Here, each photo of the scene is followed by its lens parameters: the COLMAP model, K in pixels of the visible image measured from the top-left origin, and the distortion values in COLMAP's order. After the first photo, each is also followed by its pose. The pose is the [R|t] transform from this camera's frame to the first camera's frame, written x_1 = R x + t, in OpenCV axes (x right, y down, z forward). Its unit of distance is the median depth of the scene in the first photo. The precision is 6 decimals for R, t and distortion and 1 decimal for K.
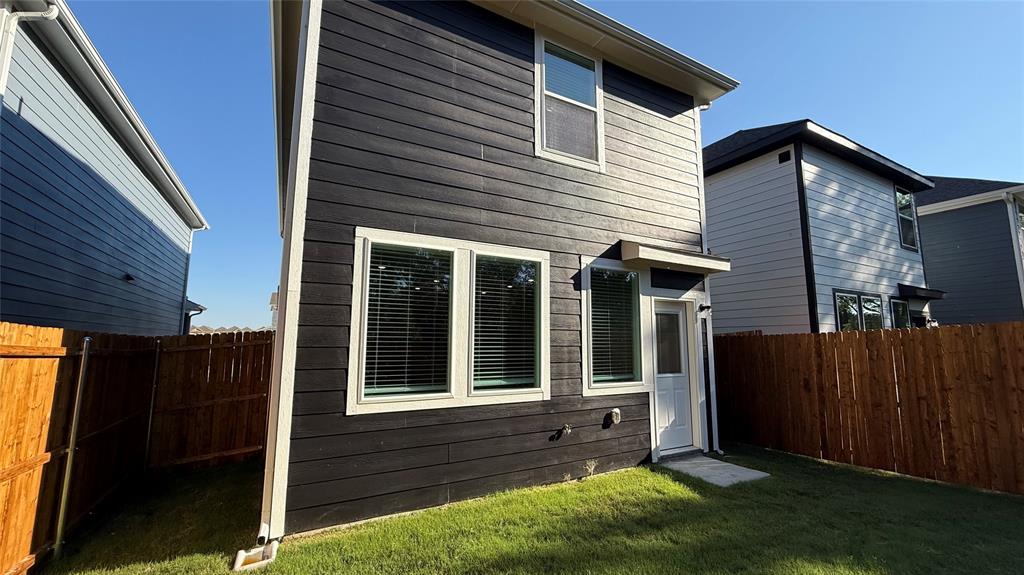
lens RADIAL K [[411.2, 0, 510.3], [0, 411.2, 288.0], [0, 0, 1]] dist [-0.002635, 0.000012]
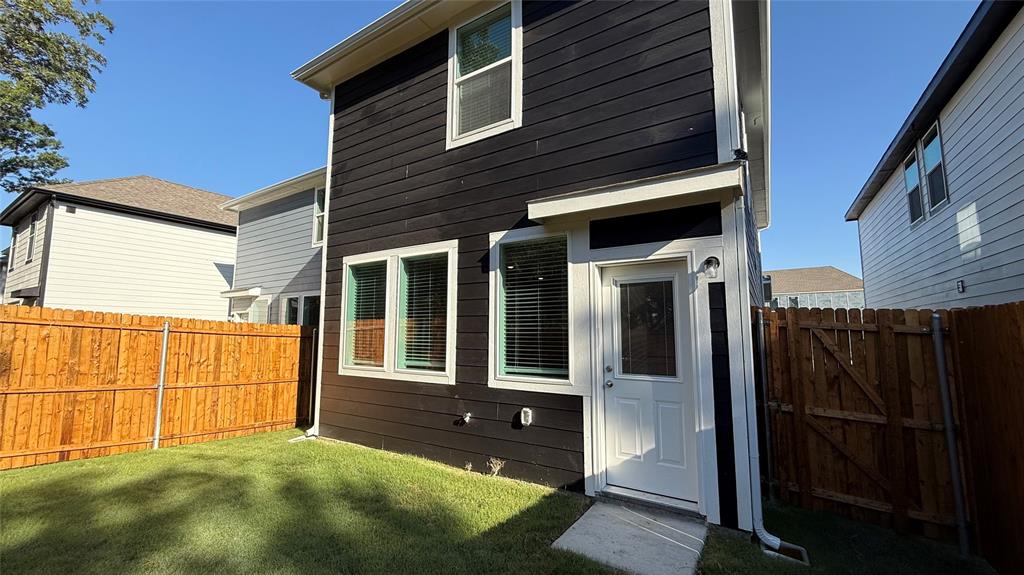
lens RADIAL K [[411.2, 0, 510.3], [0, 411.2, 288.0], [0, 0, 1]] dist [-0.002635, 0.000012]
pose [[0.476531, -0.097004, -0.873790, 0.991995], [0.119352, 0.991831, -0.045018, 0.088439], [0.871018, -0.082836, 0.484216, 0.595908]]
